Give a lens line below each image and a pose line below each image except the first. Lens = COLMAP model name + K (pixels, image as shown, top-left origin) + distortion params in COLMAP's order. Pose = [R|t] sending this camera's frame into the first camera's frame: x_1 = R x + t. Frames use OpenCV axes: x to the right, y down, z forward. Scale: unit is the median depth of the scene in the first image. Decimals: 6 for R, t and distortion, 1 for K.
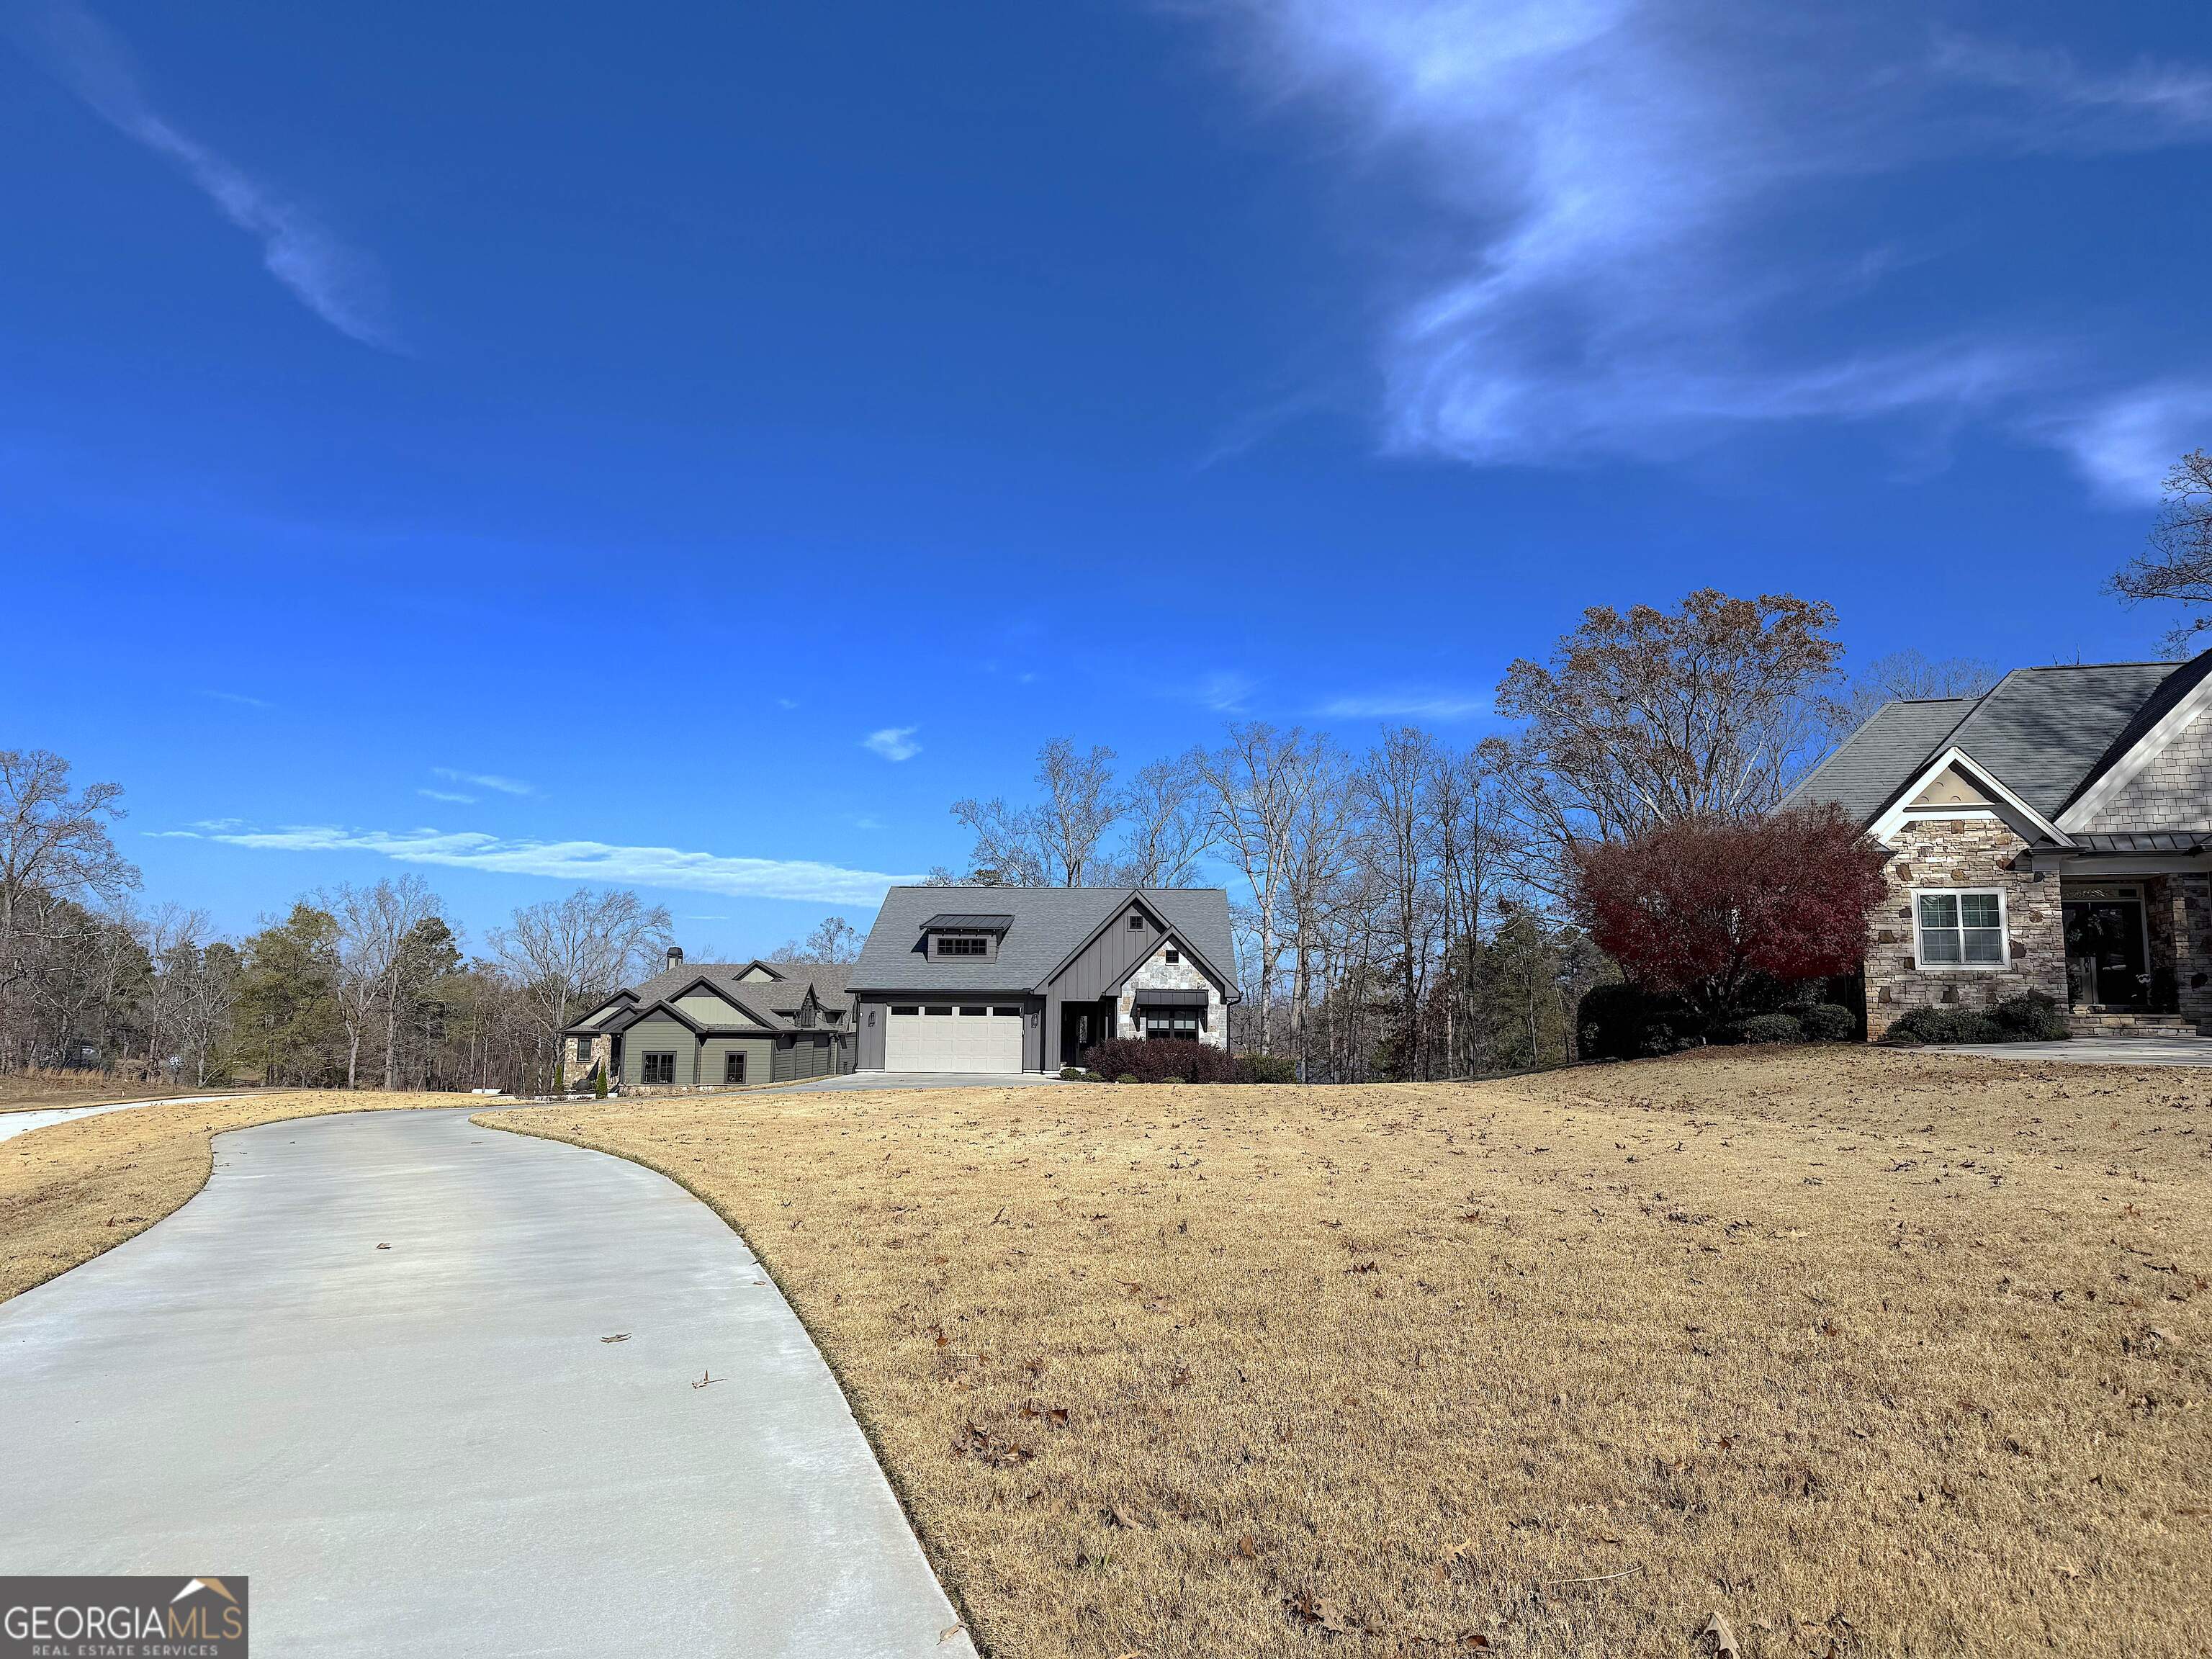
lens RADIAL K [[1546.1, 0, 1106.0], [0, 1546.1, 829.5], [0, 0, 1]] dist [0.083497, -0.000390]
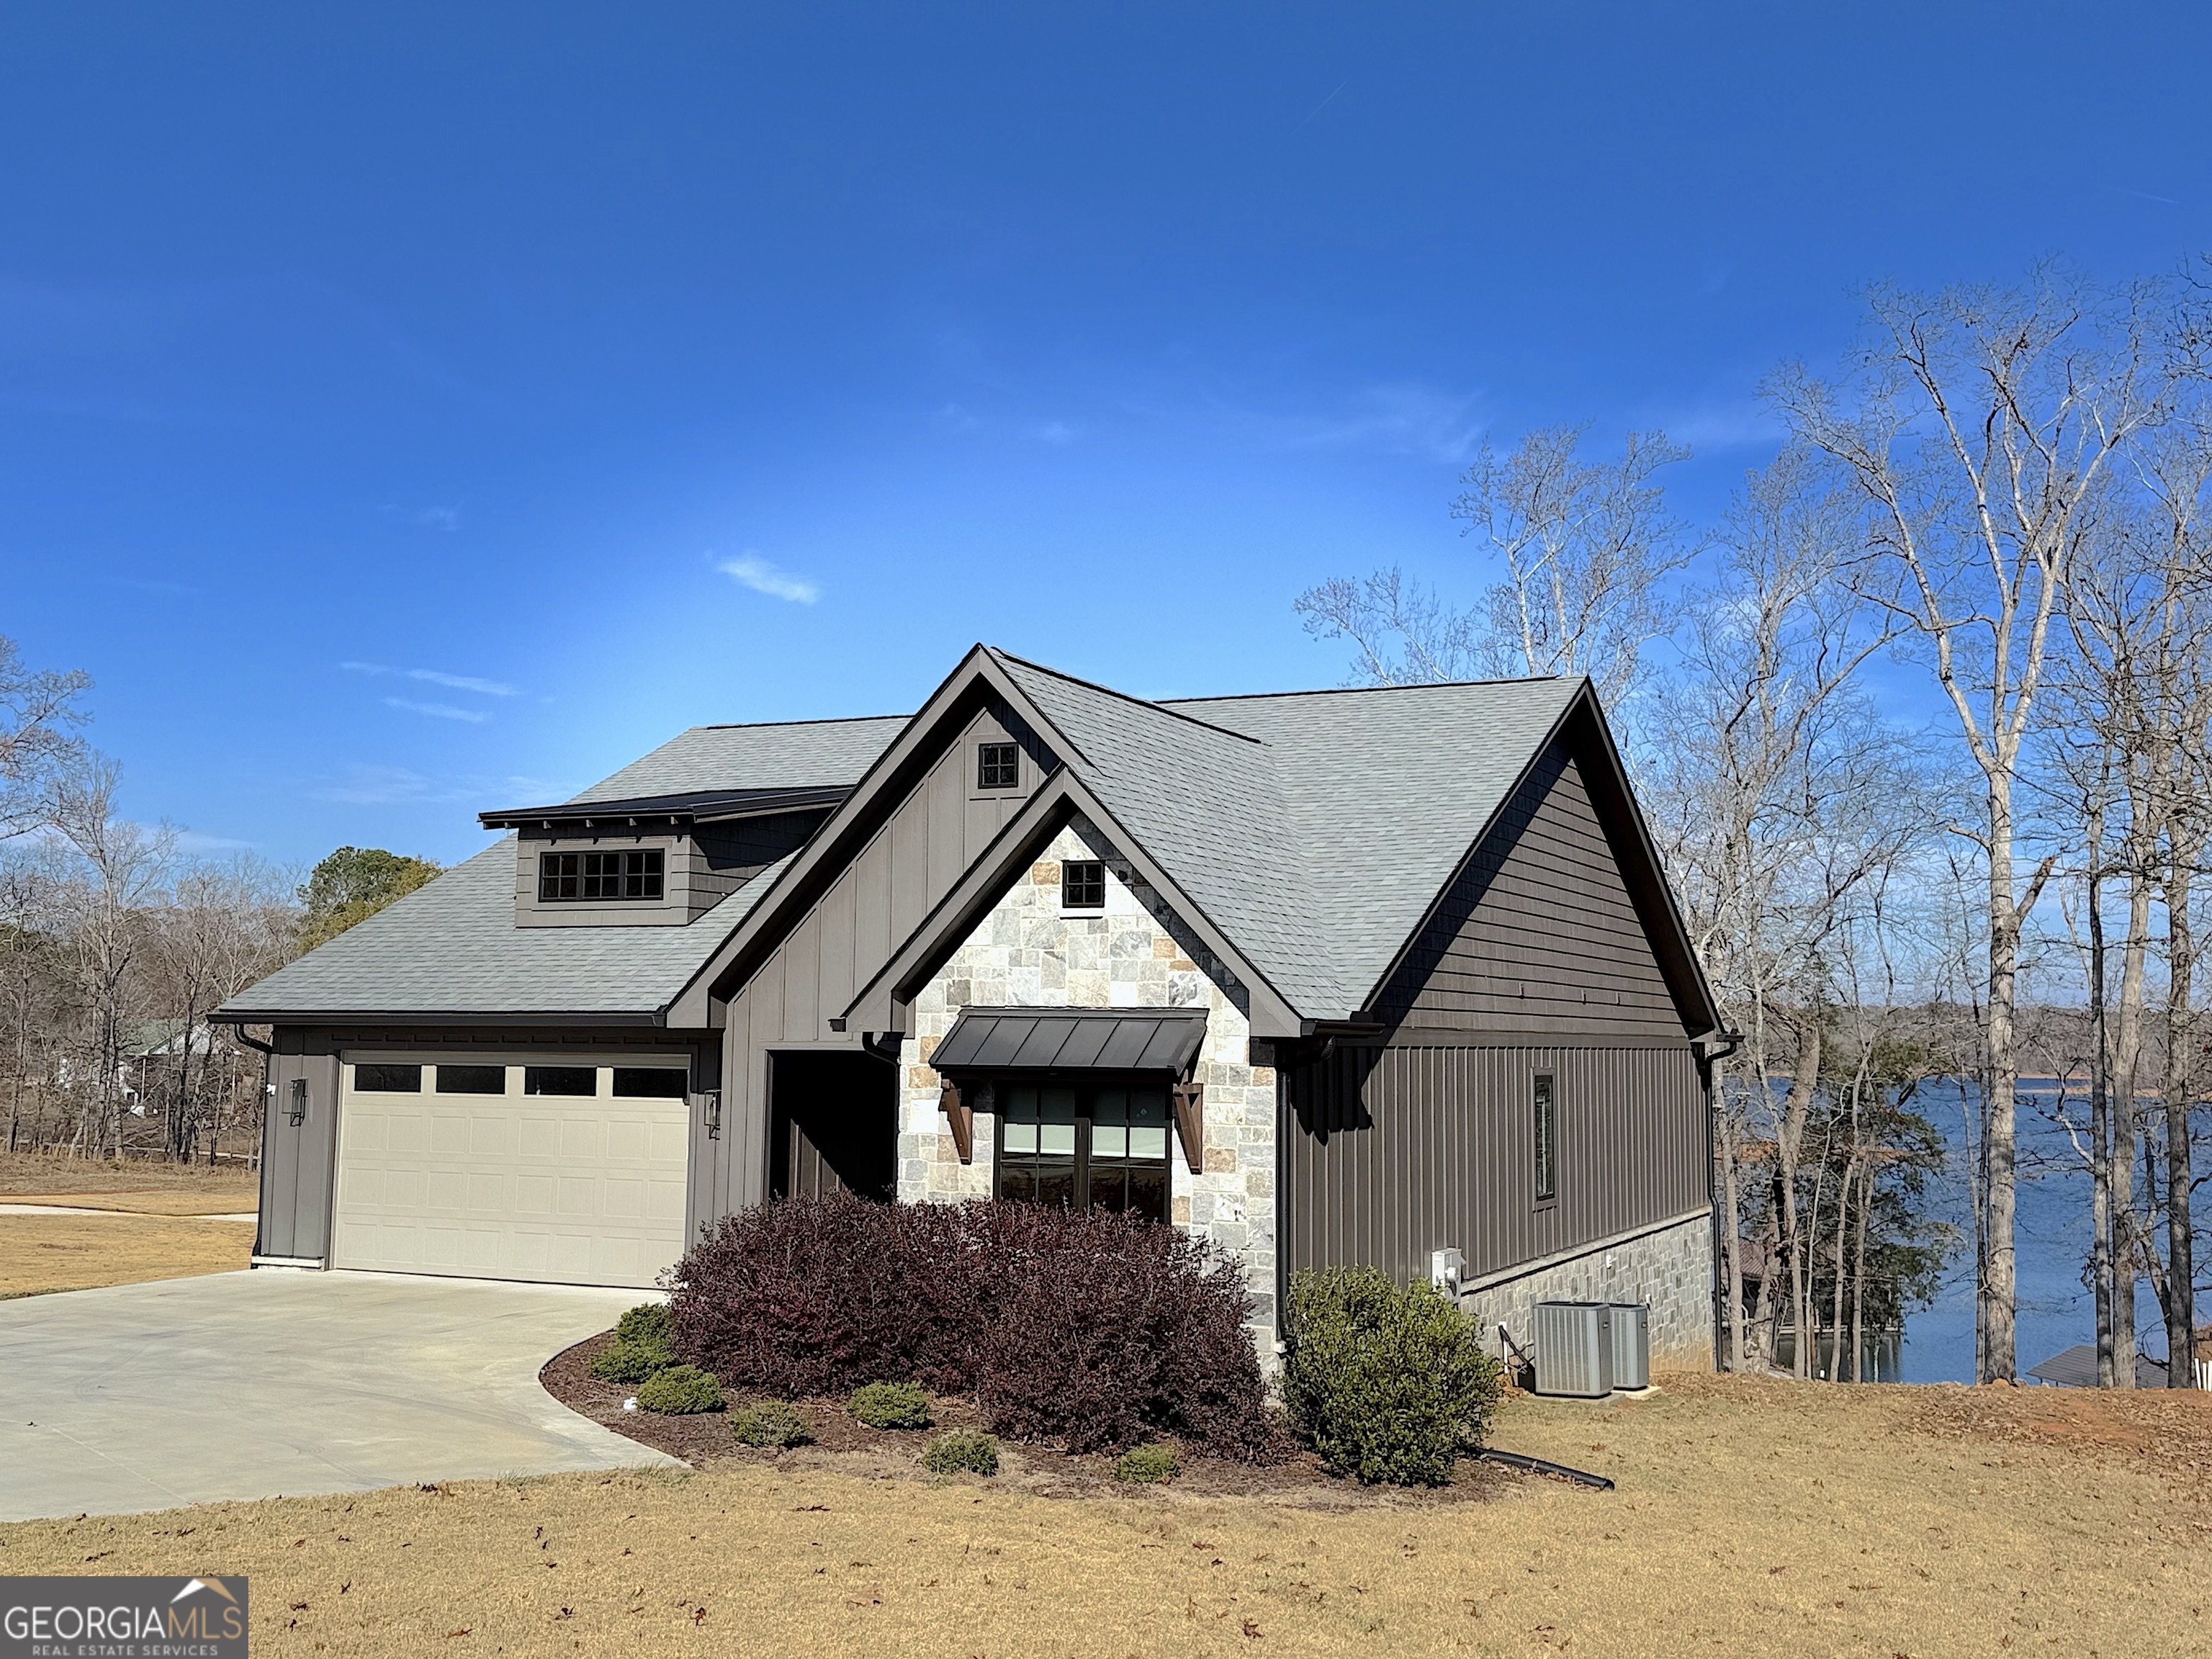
lens RADIAL K [[2228.7, 0, 1106.0], [0, 2228.7, 829.5], [0, 0, 1]] dist [0.102905, -0.008376]
pose [[0.912167, -0.037035, -0.408143, 0.197445], [0.050810, 0.998445, 0.022955, 0.062804], [0.406658, -0.041676, 0.912629, 0.639658]]
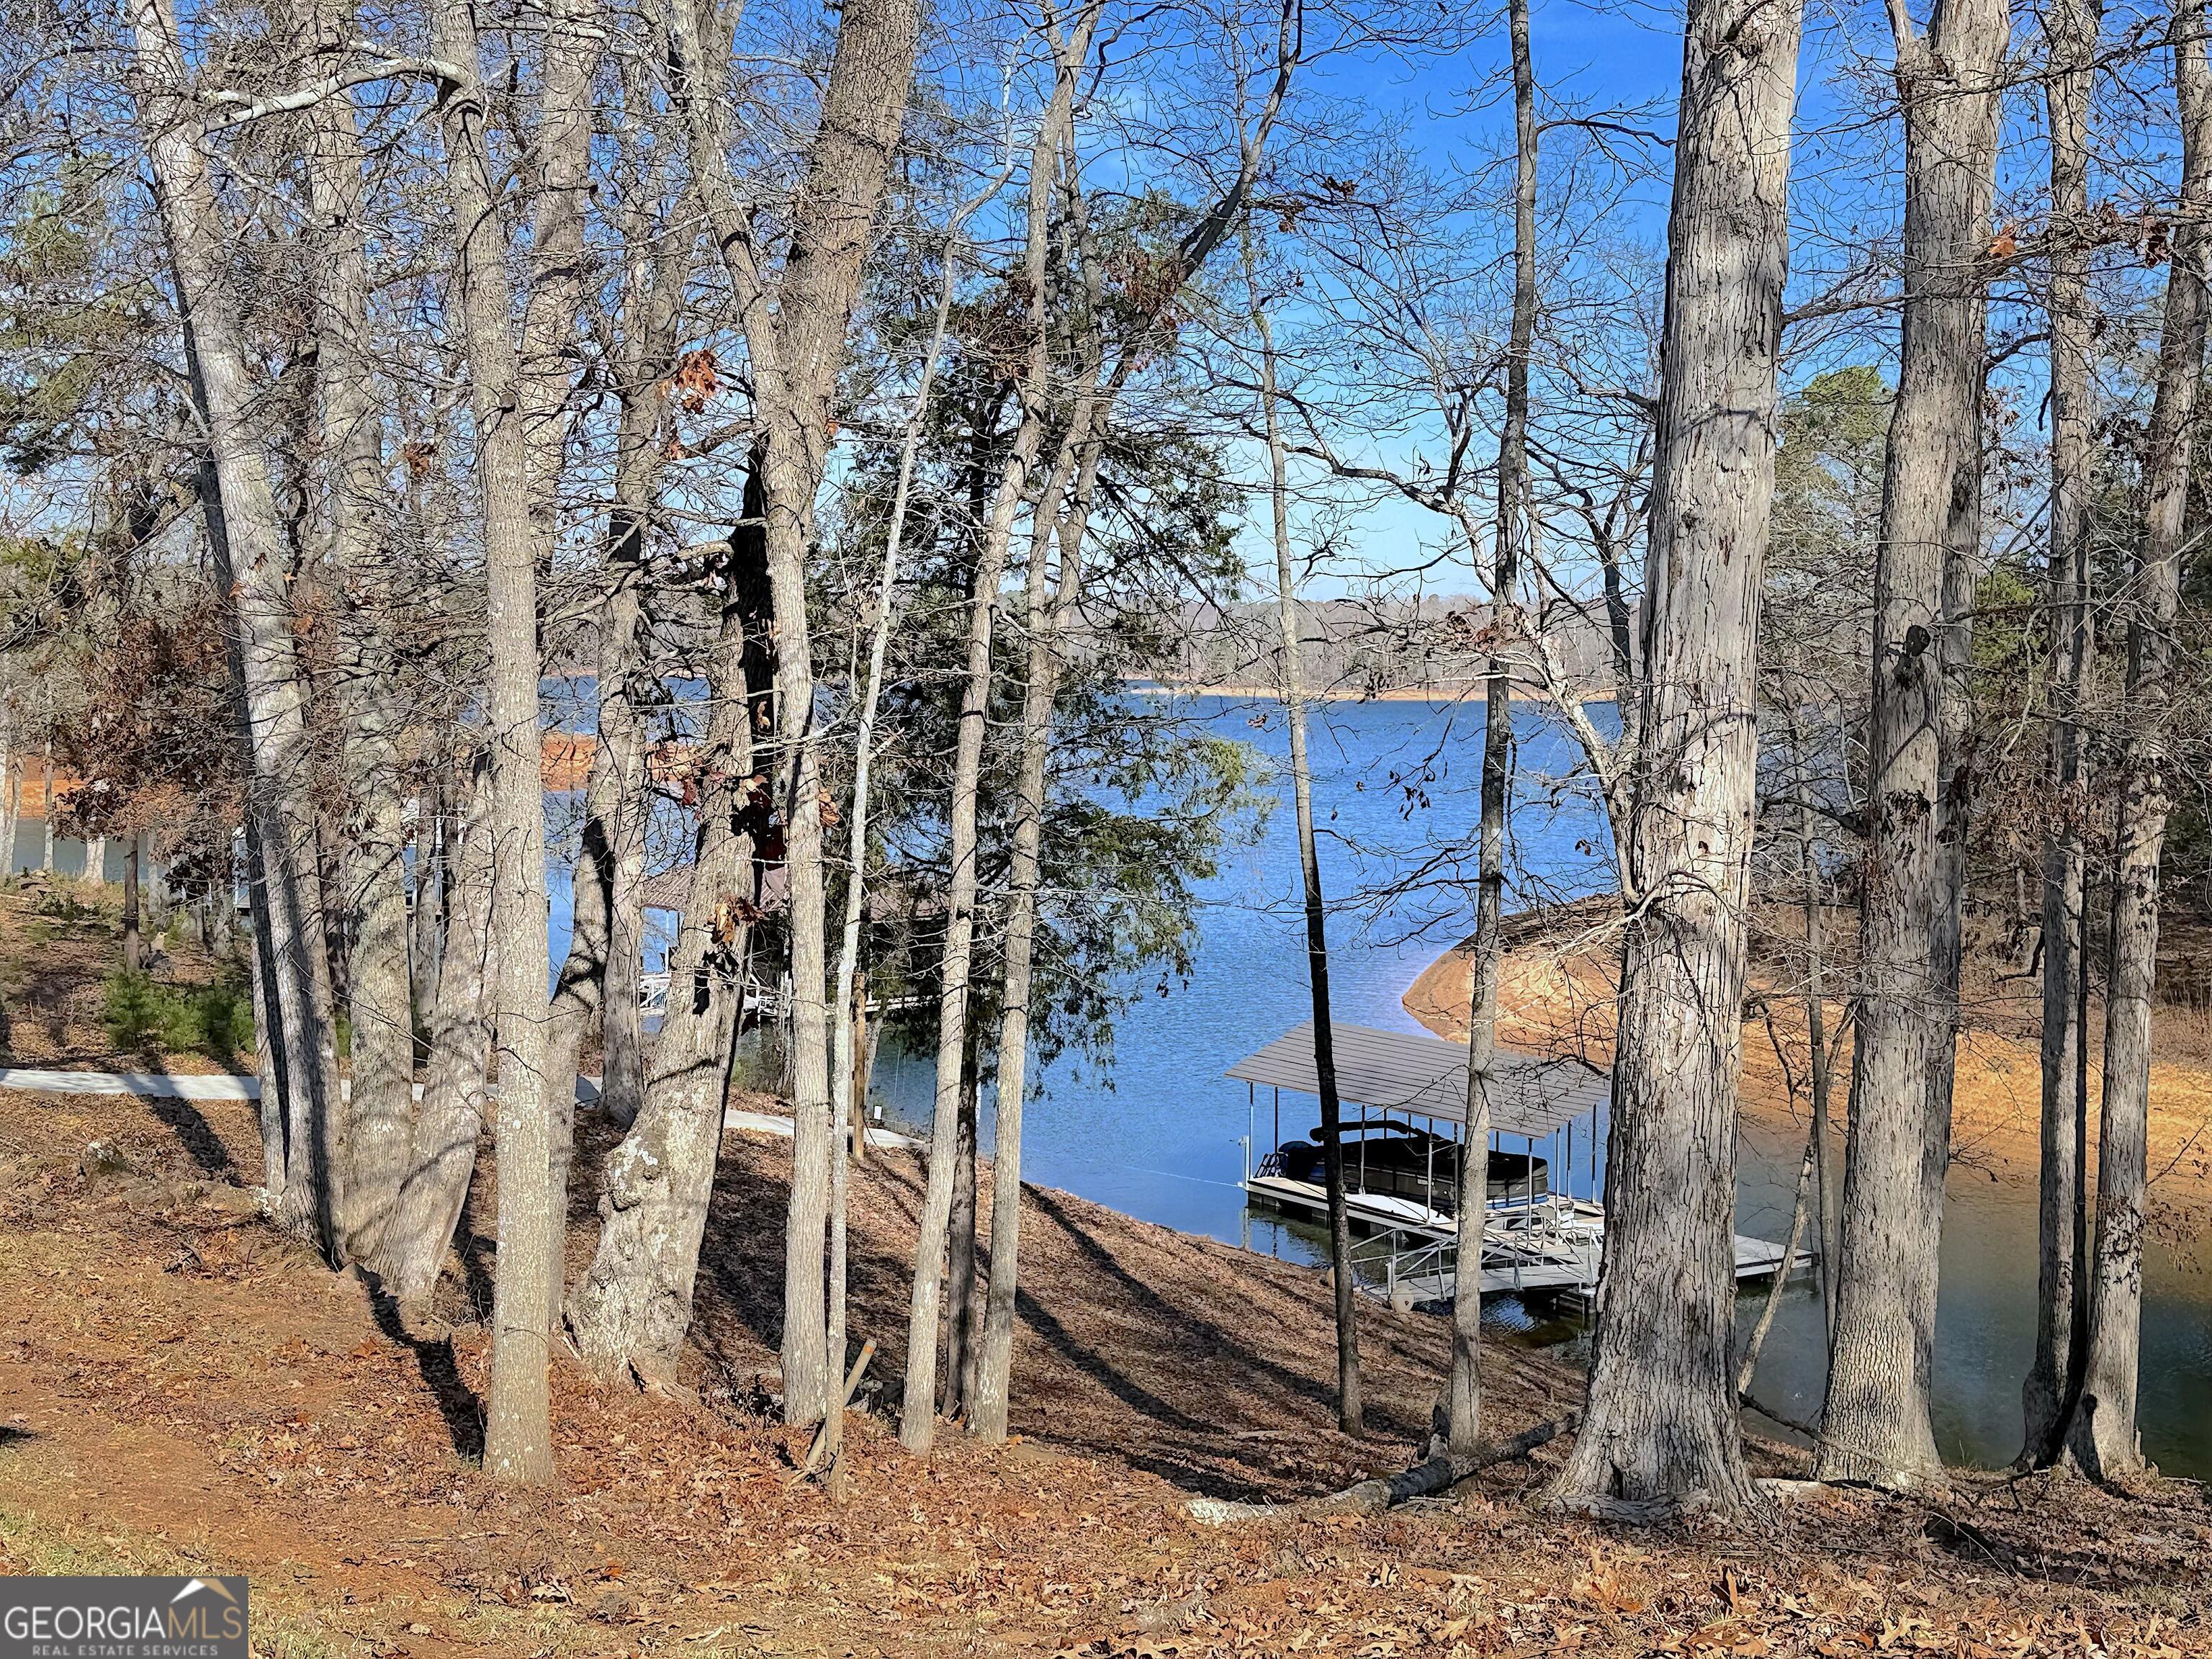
lens RADIAL K [[3510.8, 0, 1106.0], [0, 3510.8, 829.5], [0, 0, 1]] dist [-0.001326, -0.001798]
pose [[0.998837, 0.003649, -0.048082, 0.121265], [0.005610, 0.981569, 0.191026, 0.201520], [0.047893, -0.191074, 0.980407, 1.223584]]
